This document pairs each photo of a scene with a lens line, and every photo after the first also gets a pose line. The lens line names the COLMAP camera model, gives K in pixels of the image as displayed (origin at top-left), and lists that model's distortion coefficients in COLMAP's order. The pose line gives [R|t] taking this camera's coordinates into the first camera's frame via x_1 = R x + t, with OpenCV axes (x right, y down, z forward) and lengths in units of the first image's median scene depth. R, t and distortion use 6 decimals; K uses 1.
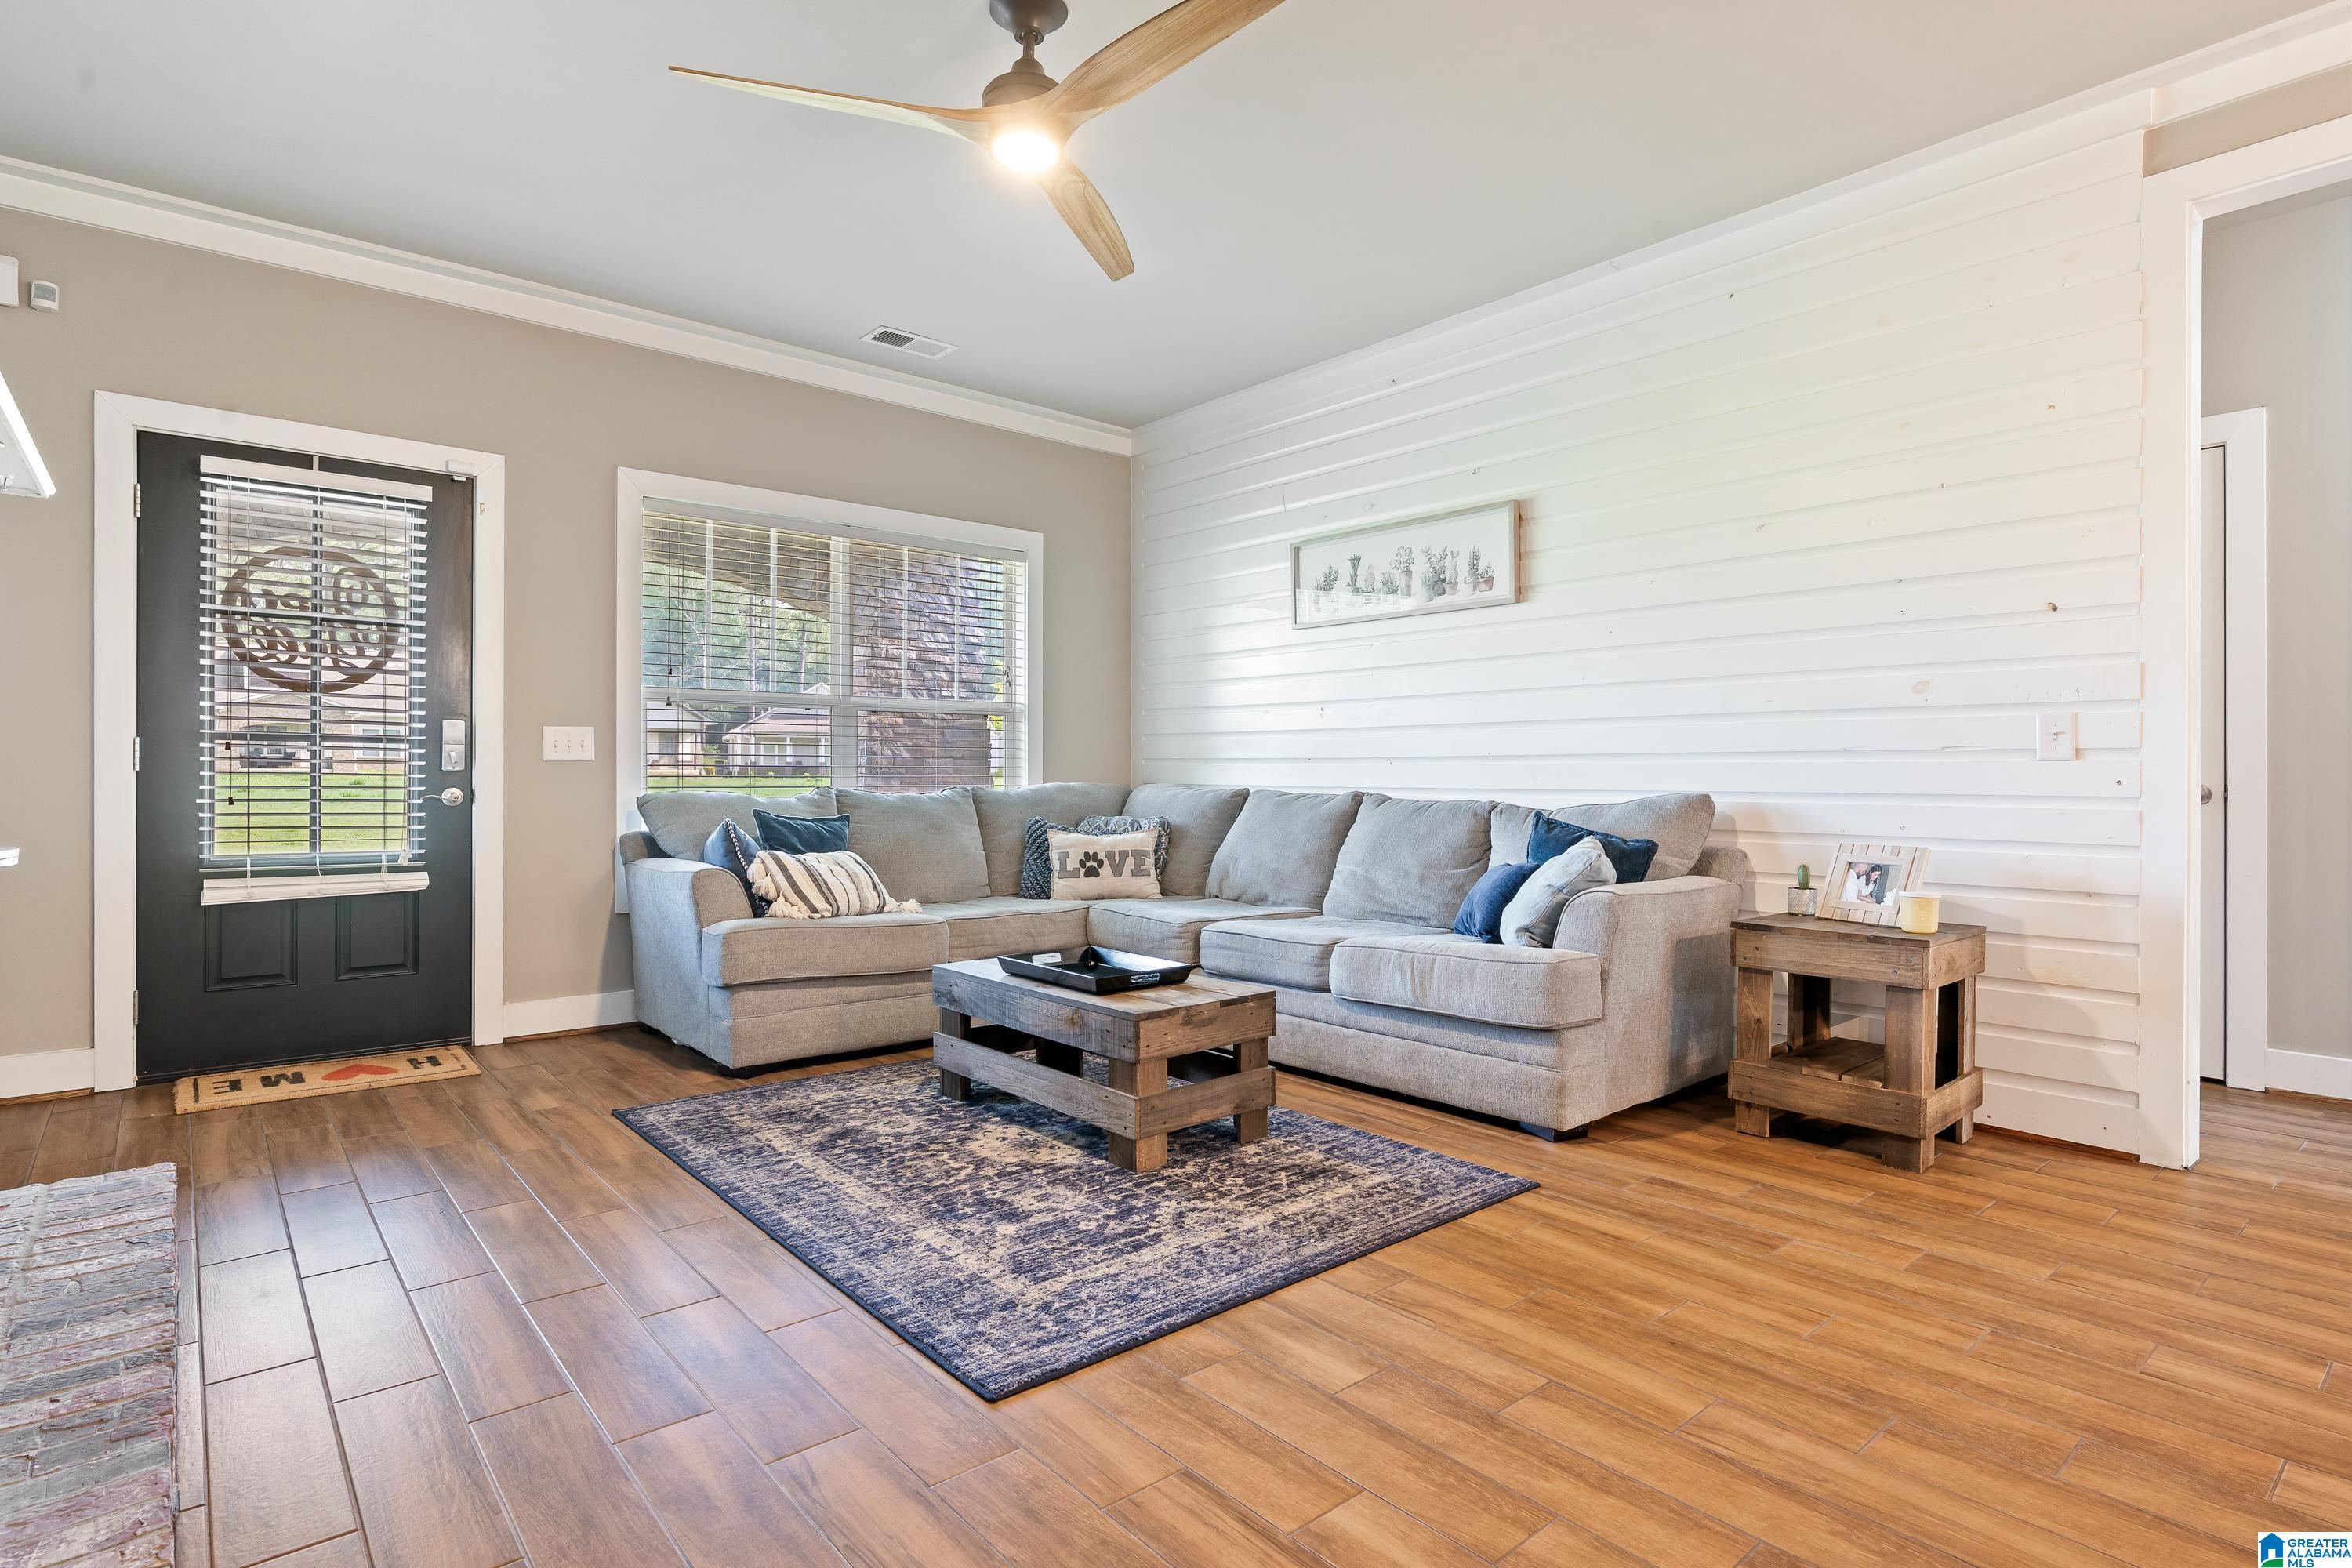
lens RADIAL K [[1179.7, 0, 1253.3], [0, 1179.7, 786.0], [0, 0, 1]] dist [-0.000692, 0.000854]
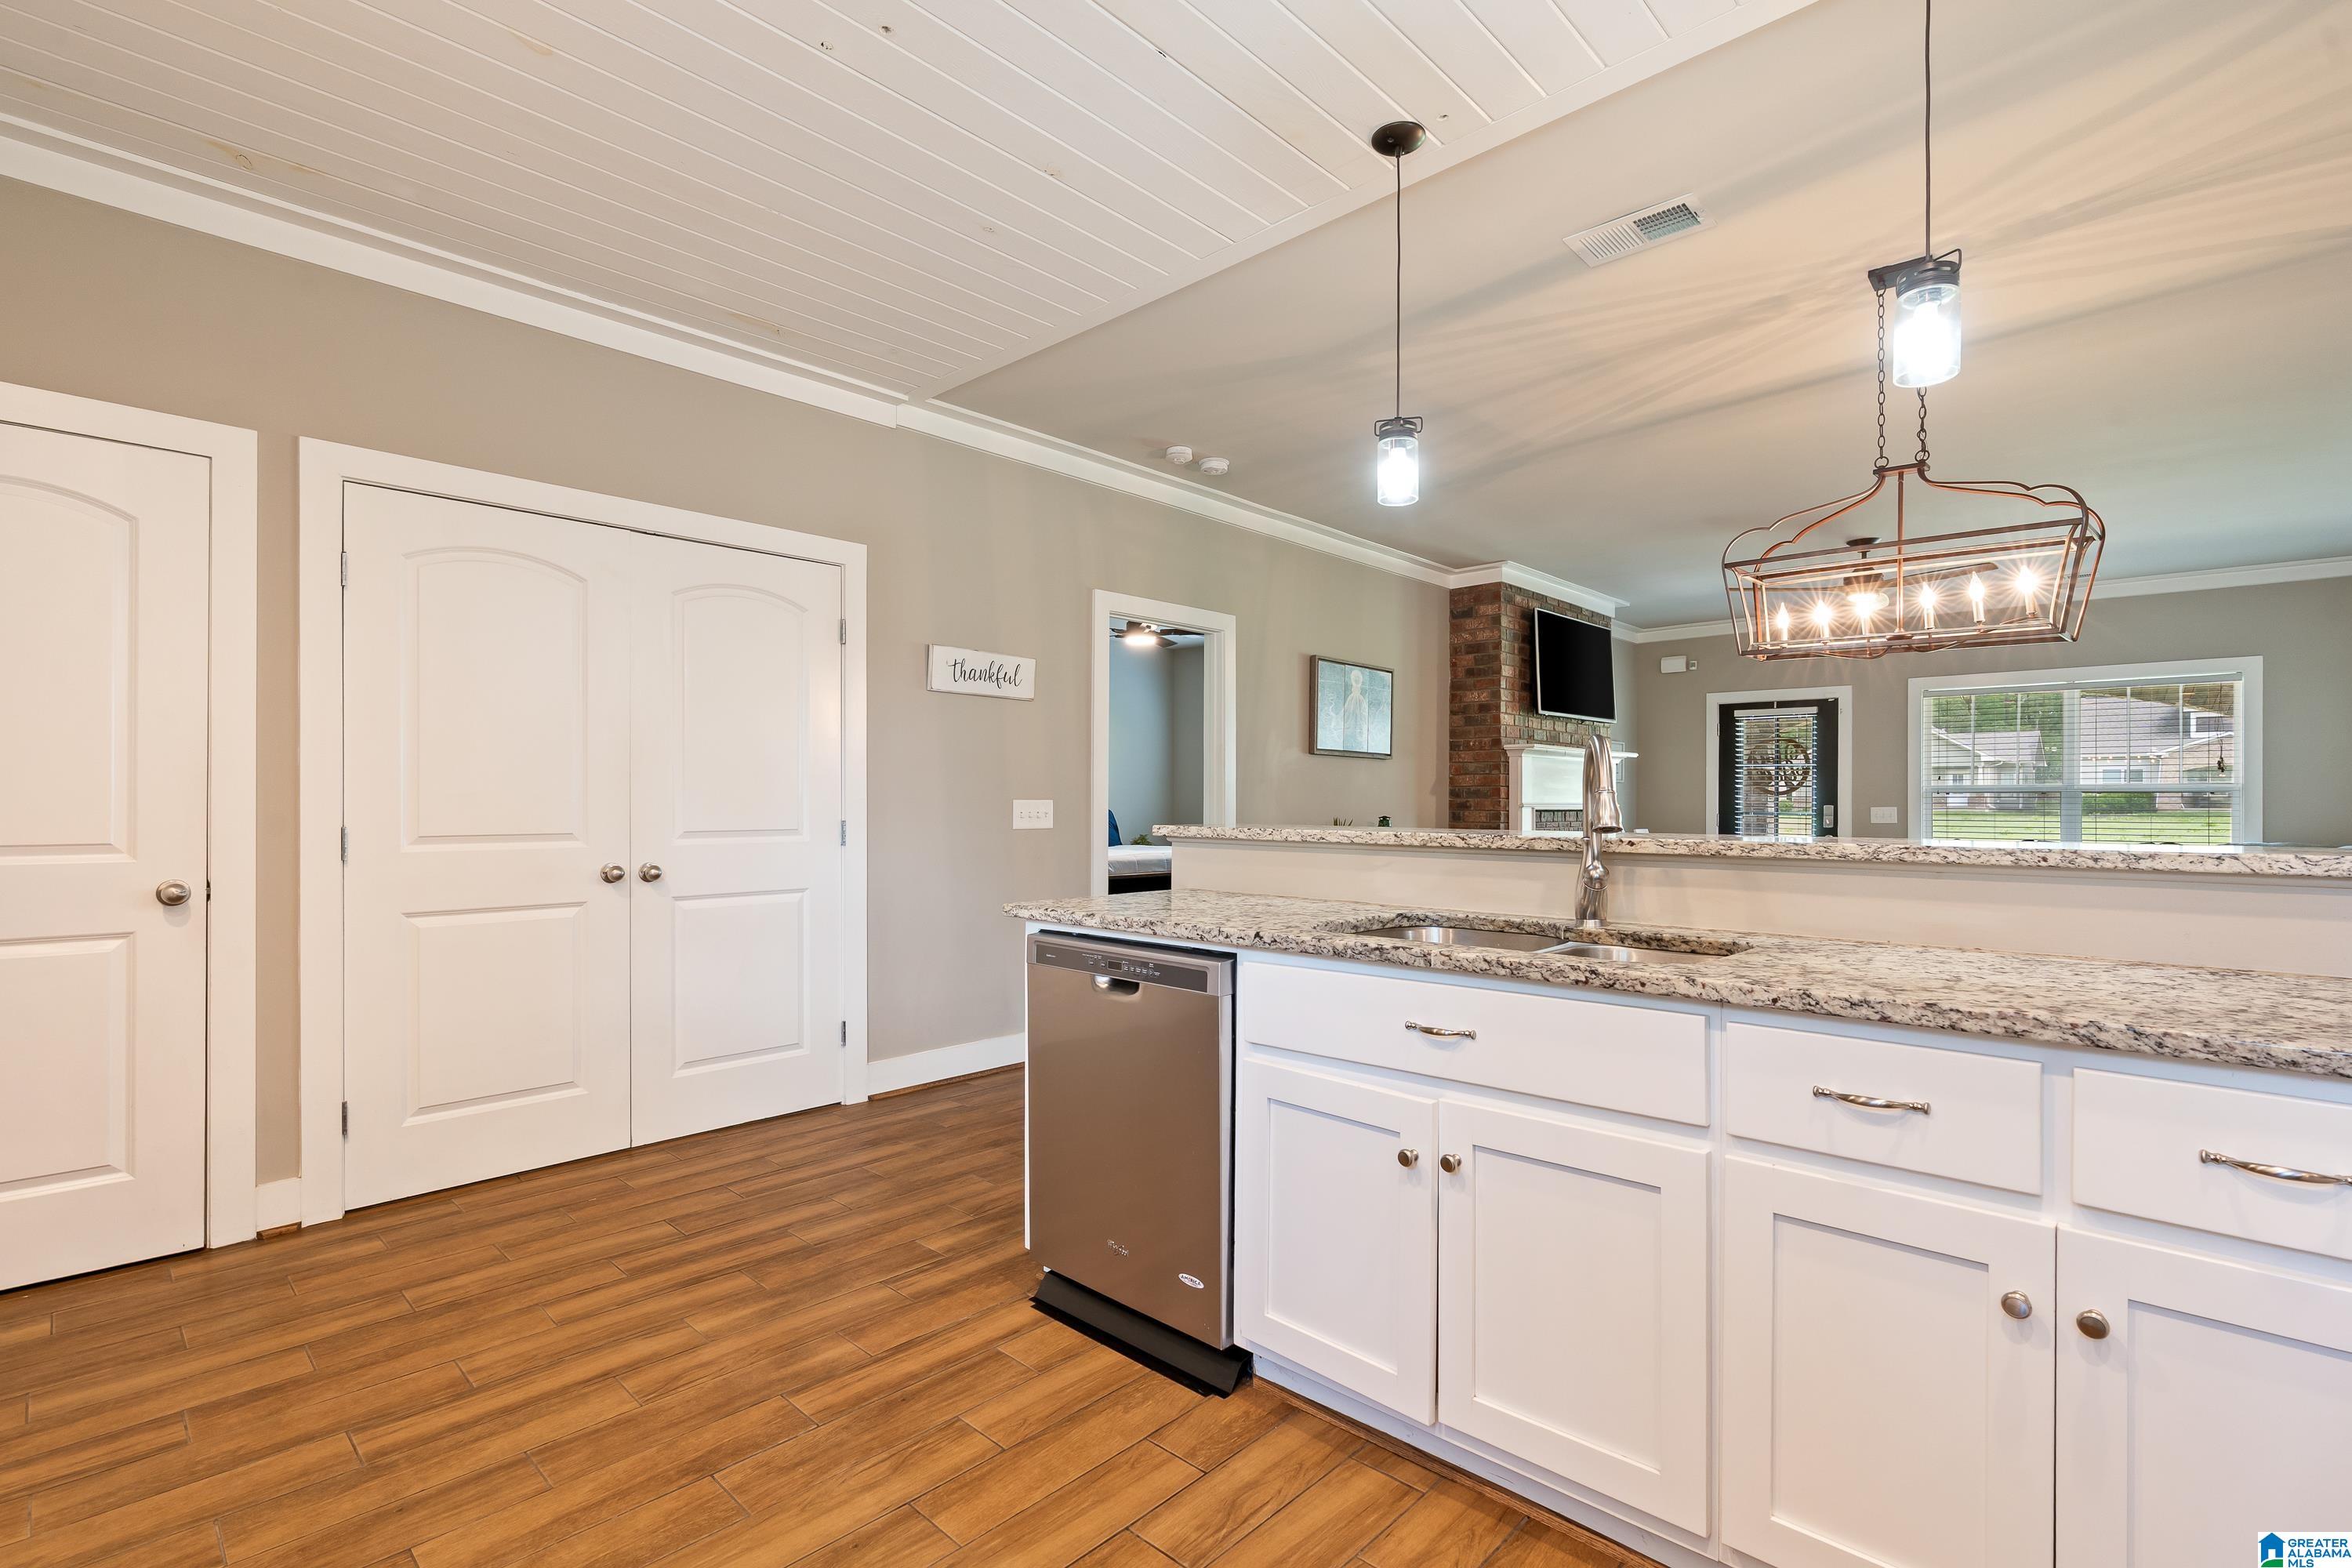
lens RADIAL K [[1077.4, 0, 1210.5], [0, 1077.4, 804.4], [0, 0, 1]] dist [-0.000760, 0.000350]
pose [[0.129508, -0.004347, -0.991569, 1.555951], [-0.014842, 0.999870, -0.006322, -0.034435], [0.991467, 0.015536, 0.129427, -0.575332]]
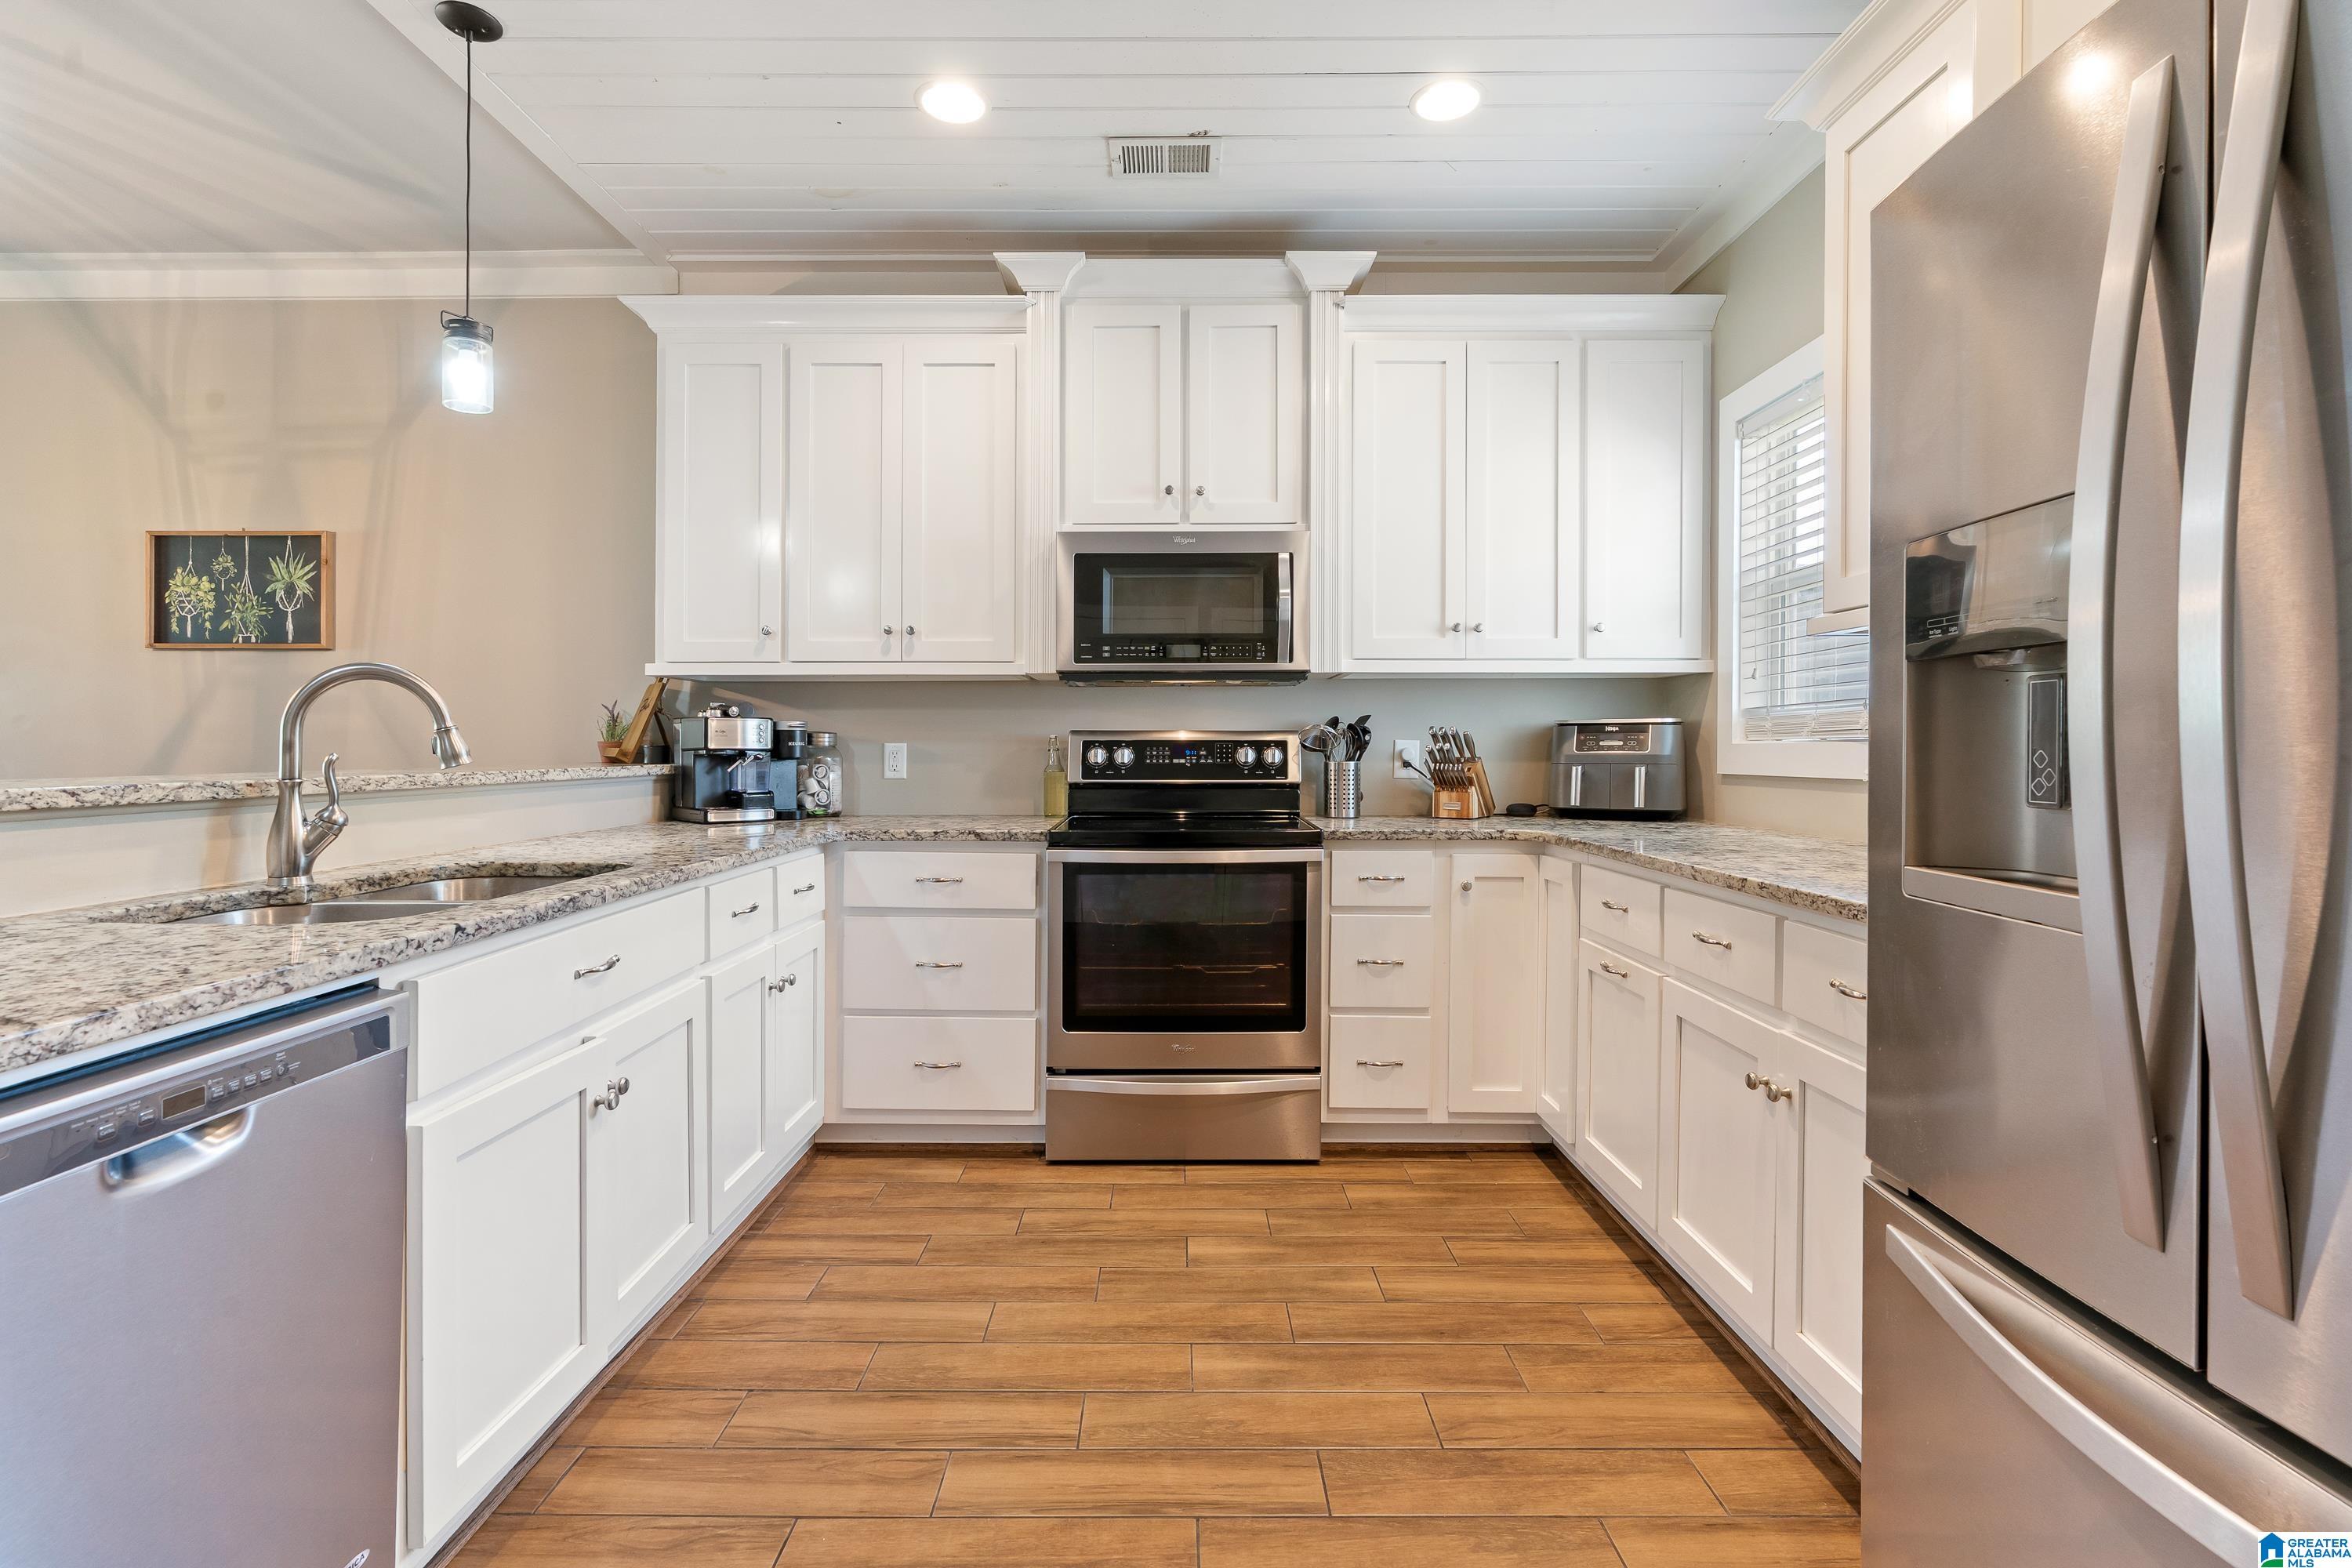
lens RADIAL K [[1053.3, 0, 1139.8], [0, 1053.3, 749.1], [0, 0, 1]] dist [-0.003716, 0.000790]
pose [[0.676584, -0.007646, 0.736326, 0.912564], [0.012891, 0.999916, -0.001462, -0.031250], [-0.736253, 0.010481, 0.676625, -0.905905]]
